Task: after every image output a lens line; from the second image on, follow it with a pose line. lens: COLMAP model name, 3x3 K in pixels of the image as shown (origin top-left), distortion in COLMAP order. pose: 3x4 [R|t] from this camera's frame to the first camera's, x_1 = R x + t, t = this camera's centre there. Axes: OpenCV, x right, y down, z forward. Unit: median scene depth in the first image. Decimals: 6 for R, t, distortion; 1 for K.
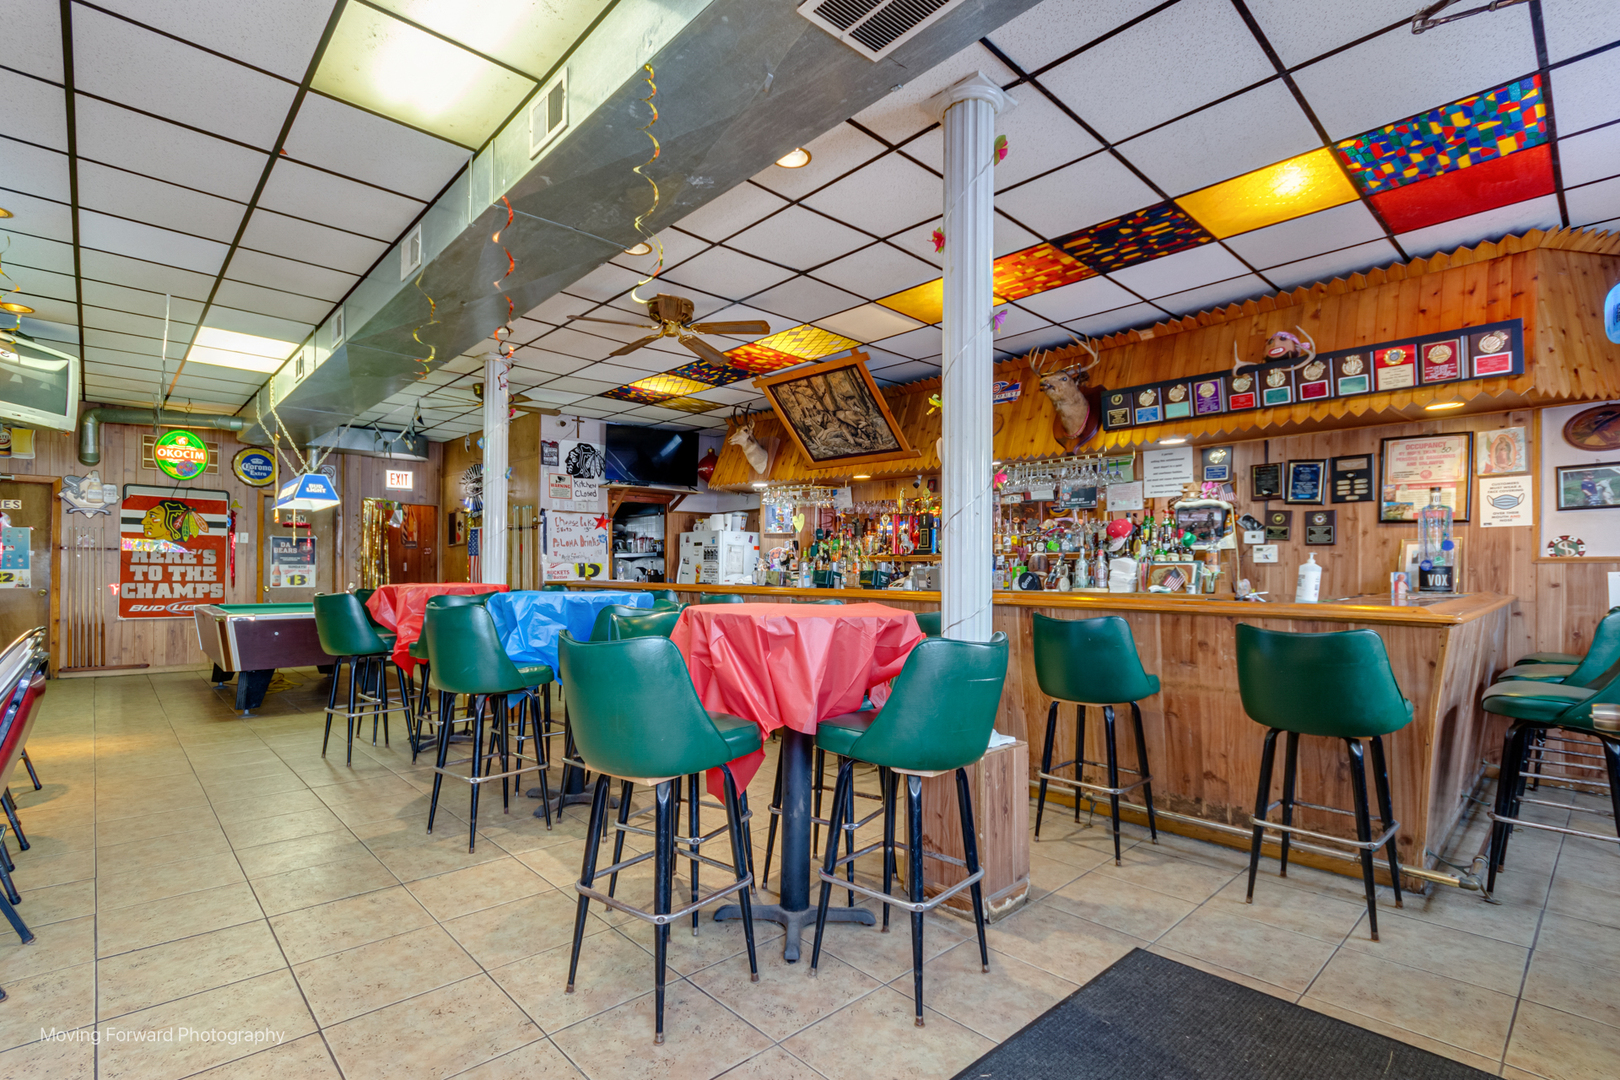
lens RADIAL K [[754.1, 0, 812.2], [0, 754.1, 563.1], [0, 0, 1]] dist [0.003108, -0.000280]
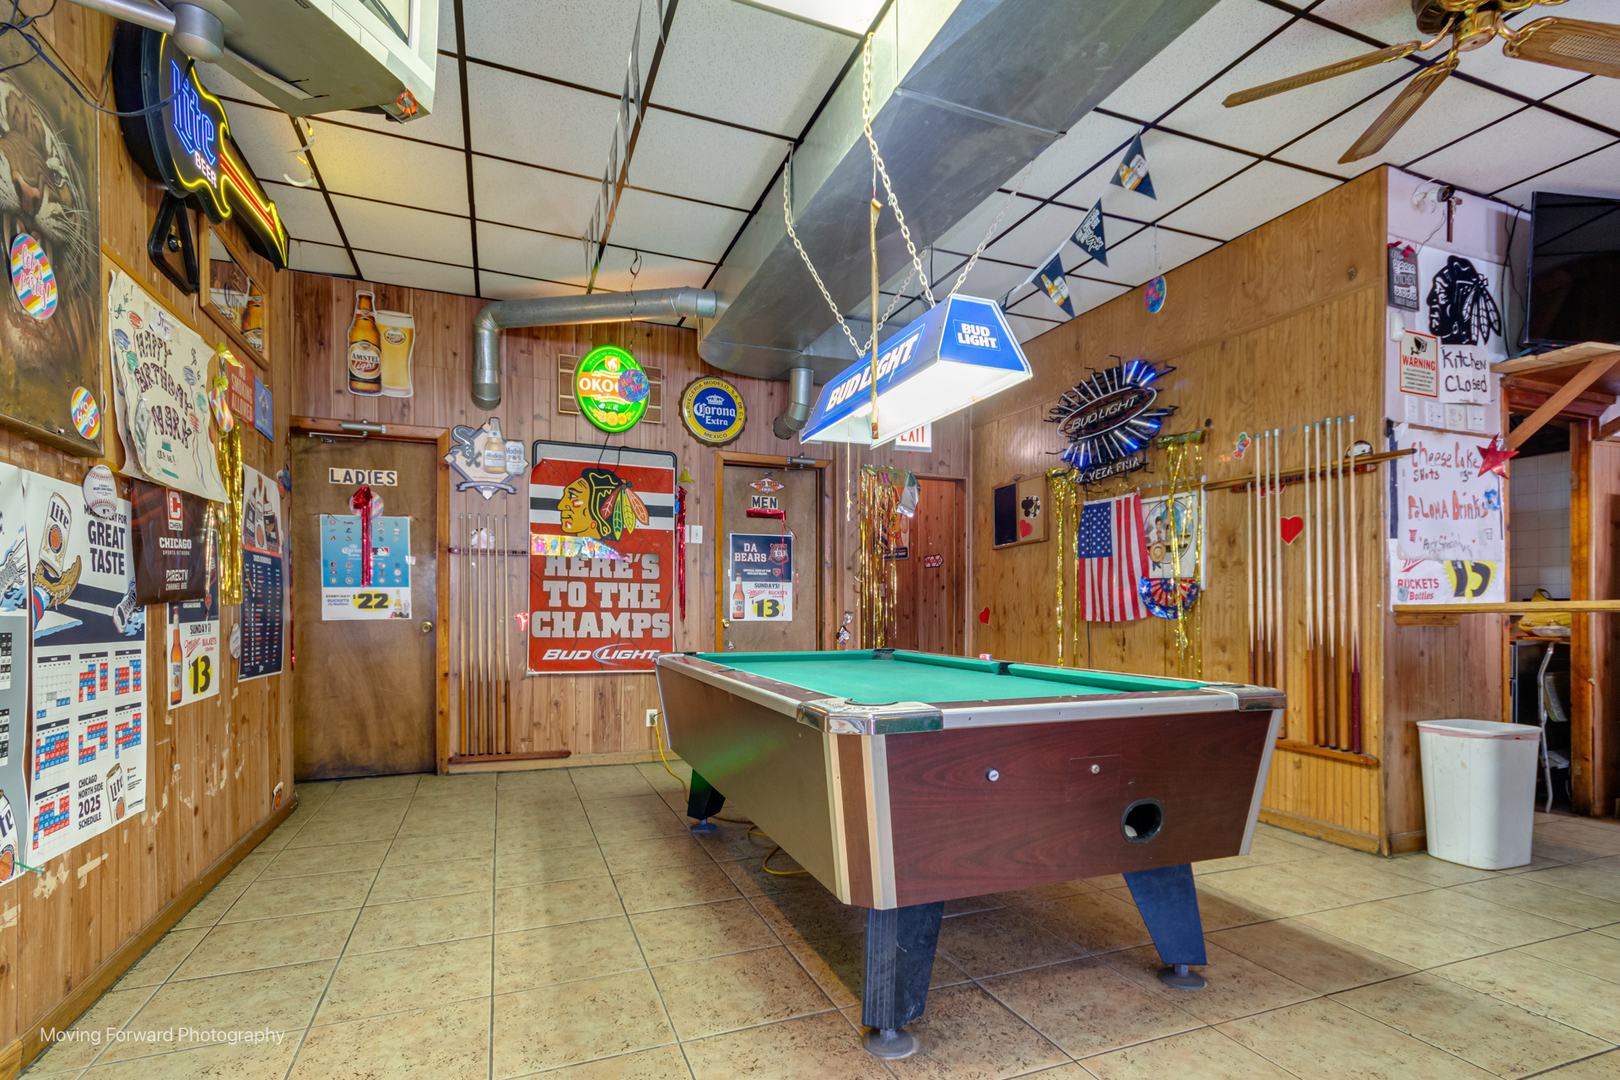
lens RADIAL K [[789.3, 0, 817.0], [0, 789.3, 608.0], [0, 0, 1]] dist [0.015024, 0.000120]
pose [[0.930217, -0.002252, -0.367003, -0.474650], [0.005298, 0.999959, 0.007293, 0.020108], [0.366972, -0.008729, 0.930191, 0.502530]]
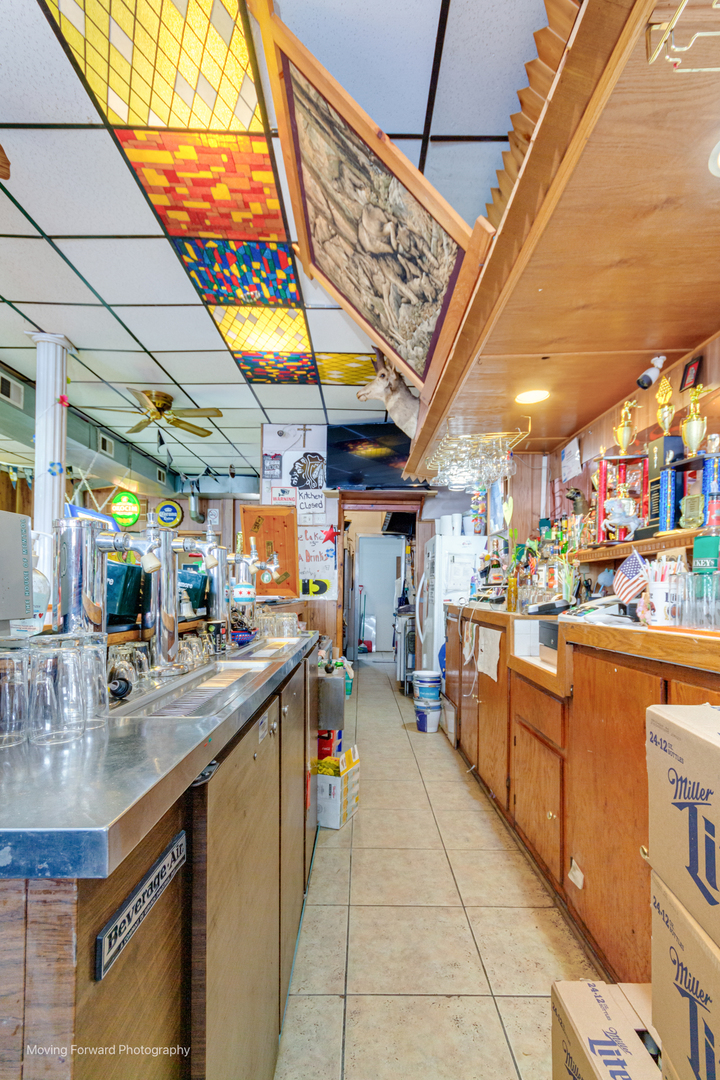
lens RADIAL K [[513.0, 0, 359.1], [0, 513.0, 570.9], [0, 0, 1]] dist [0.002784, 0.000233]
pose [[0.724265, -0.023732, -0.689113, 0.183801], [0.000499, 0.999425, -0.033895, 0.011138], [0.689521, 0.024205, 0.723861, 0.598914]]
